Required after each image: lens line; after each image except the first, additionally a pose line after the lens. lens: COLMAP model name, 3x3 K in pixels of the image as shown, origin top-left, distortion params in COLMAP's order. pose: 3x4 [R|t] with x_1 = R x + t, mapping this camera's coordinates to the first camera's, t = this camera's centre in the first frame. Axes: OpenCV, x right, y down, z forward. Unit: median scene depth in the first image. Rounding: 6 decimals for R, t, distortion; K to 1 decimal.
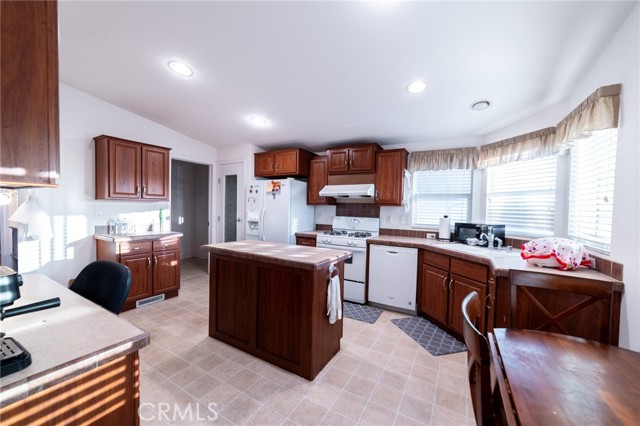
lens RADIAL K [[243.8, 0, 319.5], [0, 243.8, 213.9], [0, 0, 1]] dist [-0.009244, -0.000095]
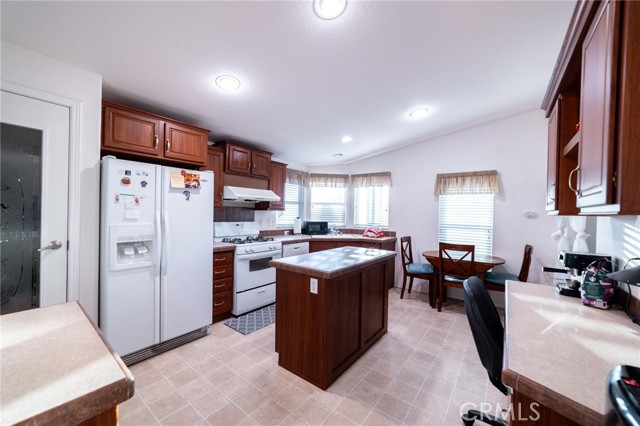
lens RADIAL K [[243.8, 0, 319.4], [0, 243.8, 214.8], [0, 0, 1]] dist [-0.009244, -0.000095]
pose [[0.136492, -0.029509, 0.990202, -0.826997], [0.006322, 0.999562, 0.028916, -0.044320], [-0.990621, 0.002313, 0.136619, 0.638416]]
